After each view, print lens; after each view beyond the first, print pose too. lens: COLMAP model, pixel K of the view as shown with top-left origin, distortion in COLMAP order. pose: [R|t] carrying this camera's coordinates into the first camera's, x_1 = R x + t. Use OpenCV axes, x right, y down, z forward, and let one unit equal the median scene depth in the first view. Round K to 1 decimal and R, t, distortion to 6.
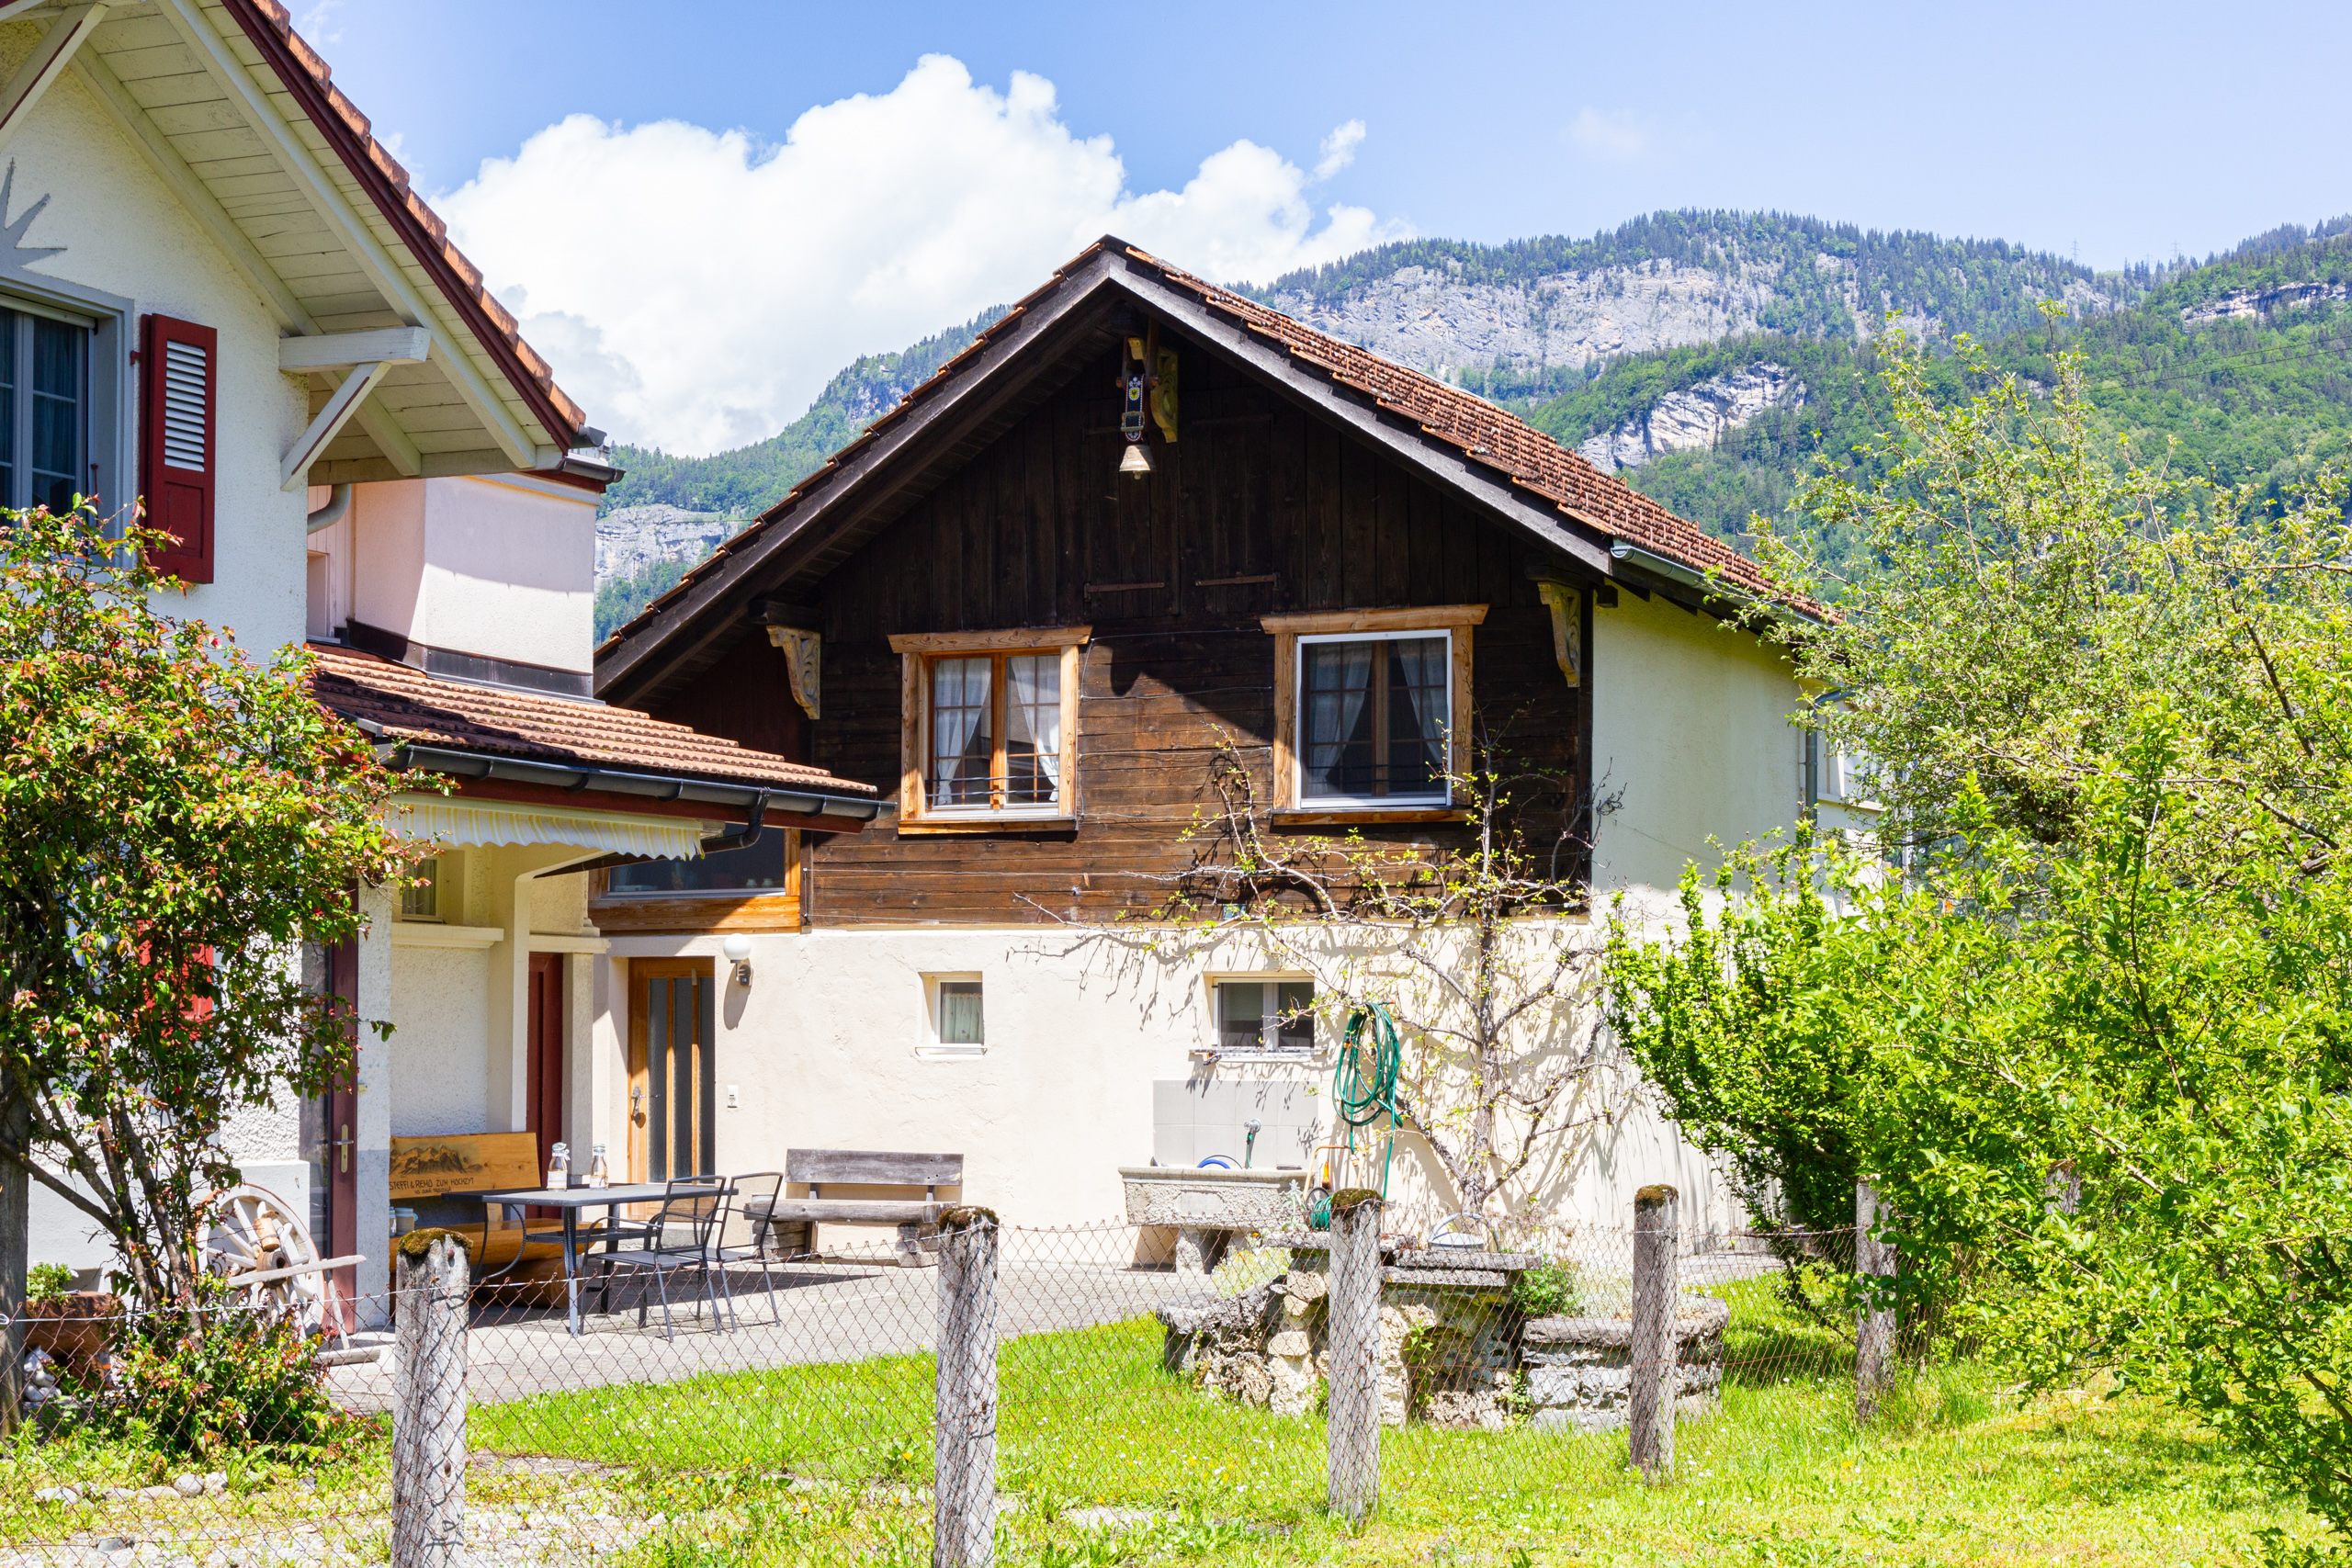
lens RADIAL K [[3538.9, 0, 1182.4], [0, 3538.9, 885.2], [0, 0, 1]] dist [0.001021, -0.007702]
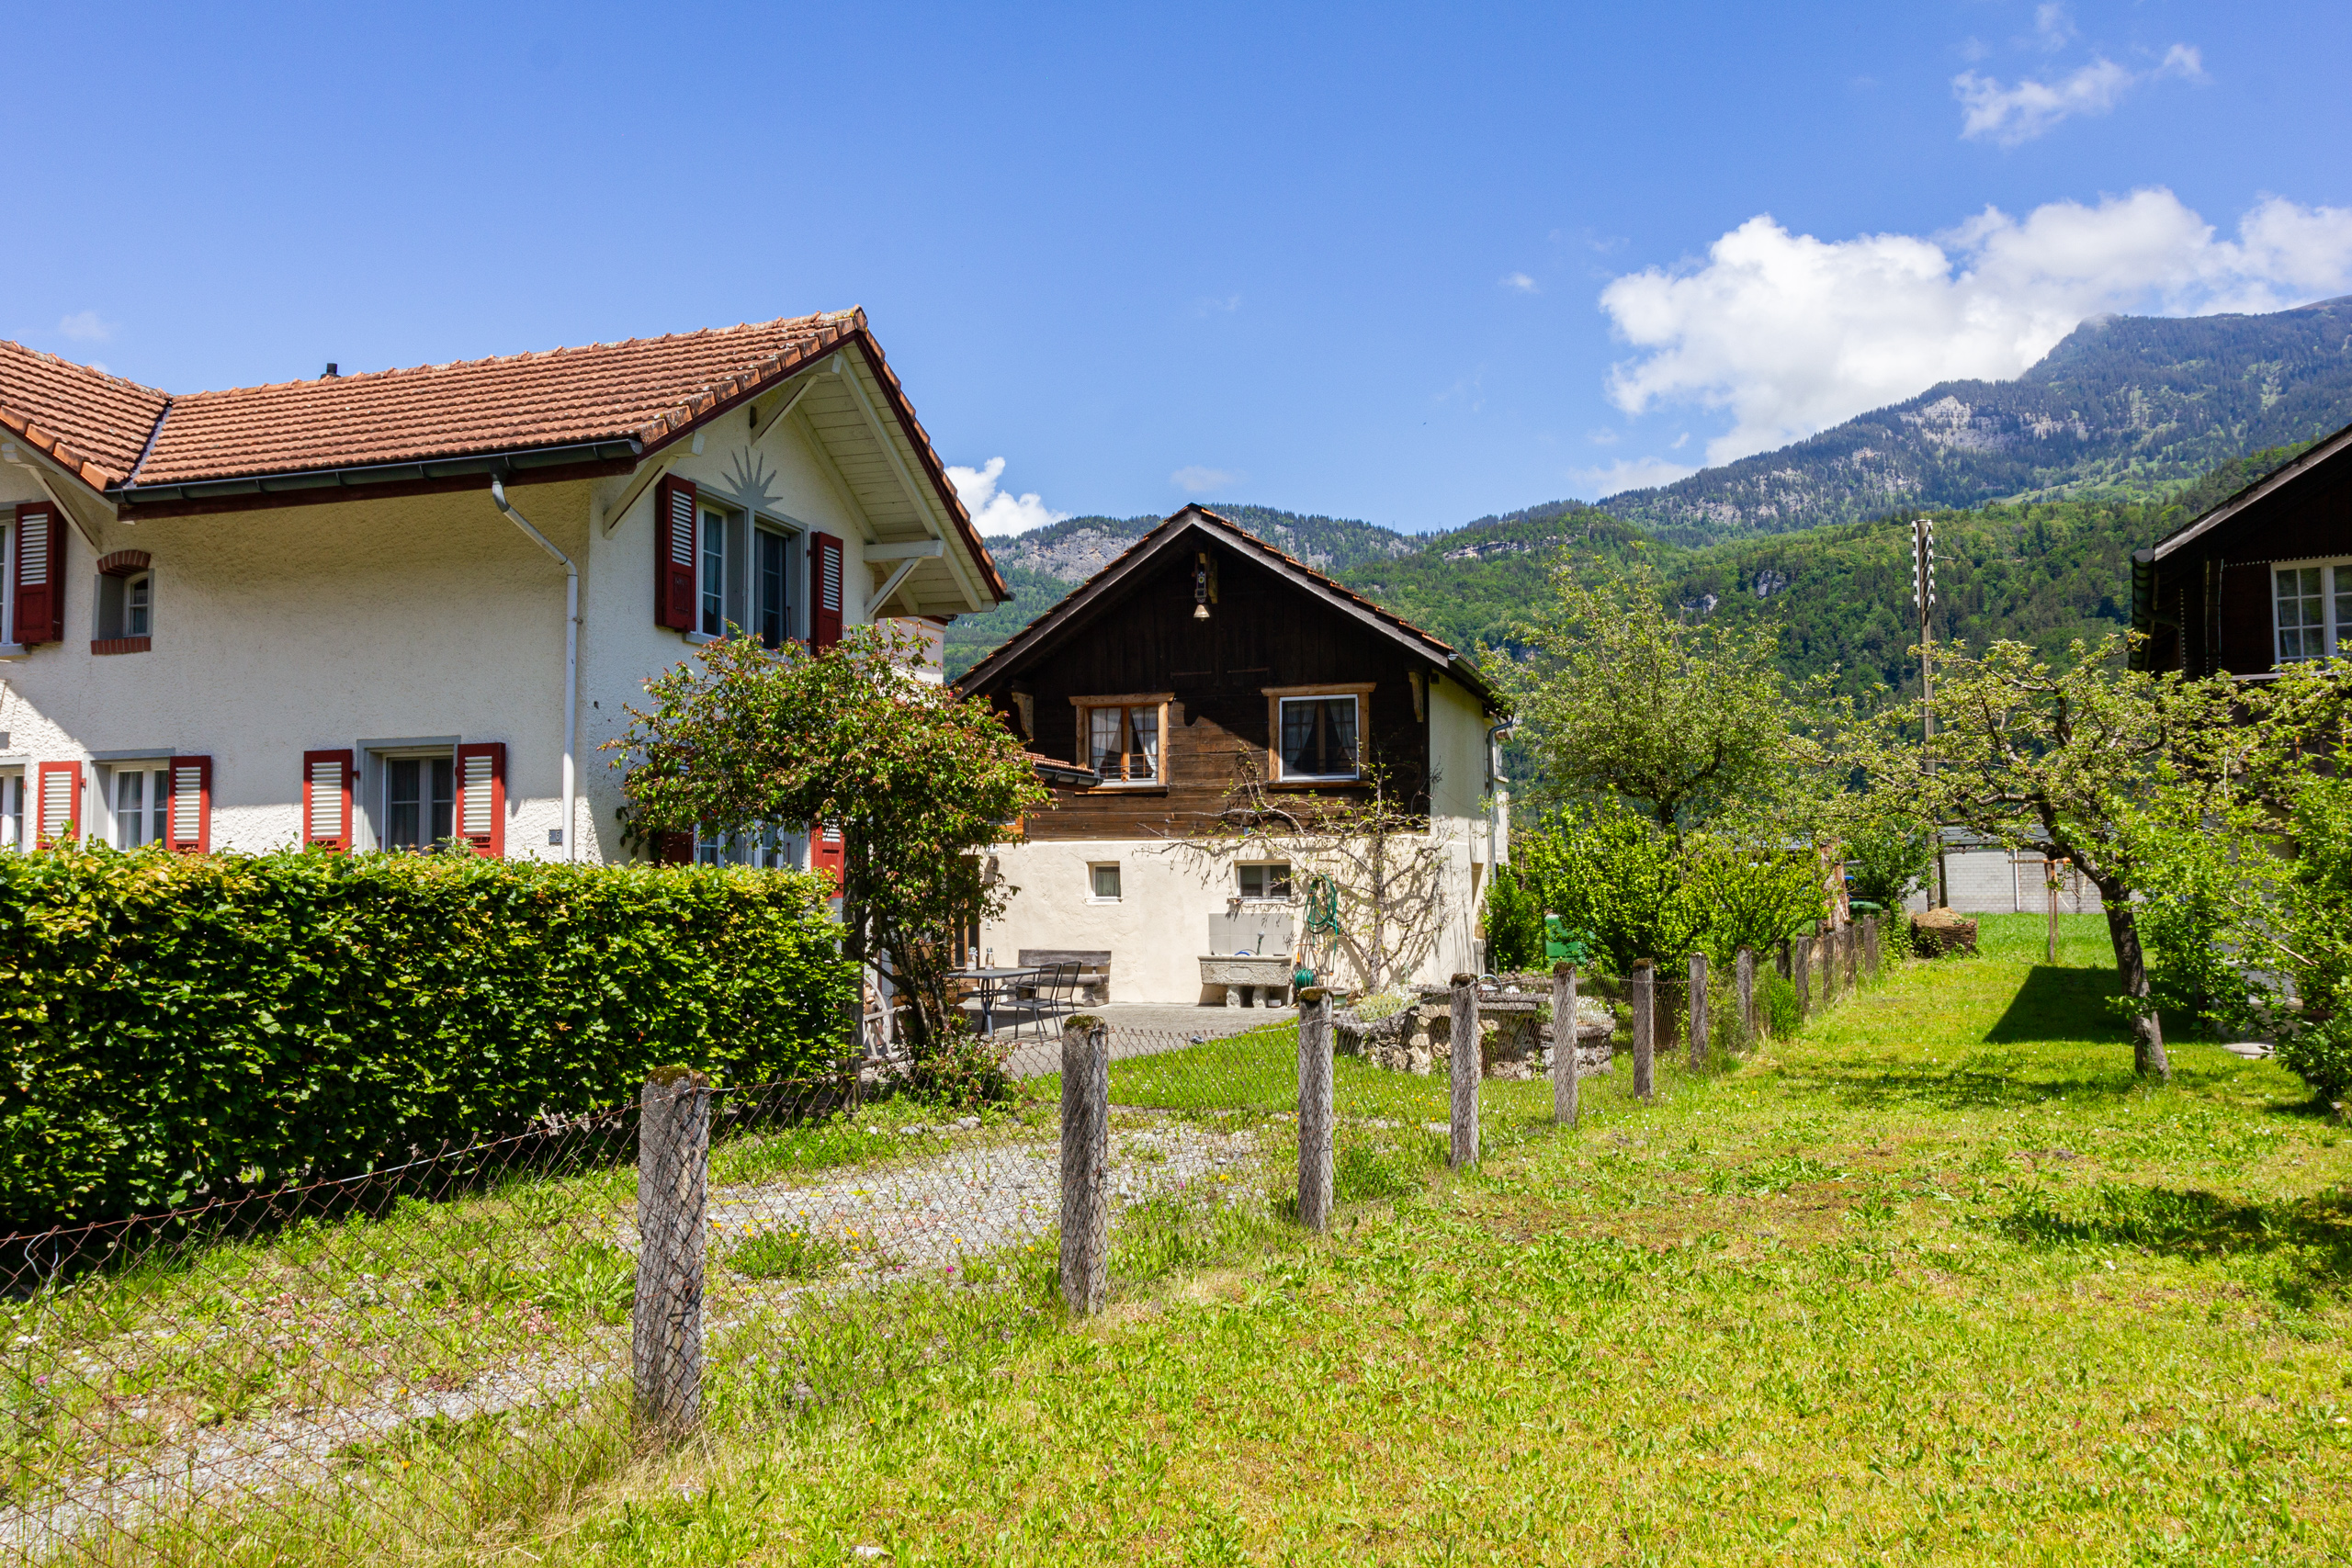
lens RADIAL K [[1686.7, 0, 1176.0], [0, 1686.7, 784.0], [0, 0, 1]] dist [-0.000713, 0.001447]
pose [[0.993325, -0.003594, 0.115296, -0.143901], [0.006186, 0.999736, -0.022129, 0.001620], [-0.115186, 0.022694, 0.993085, 0.029463]]
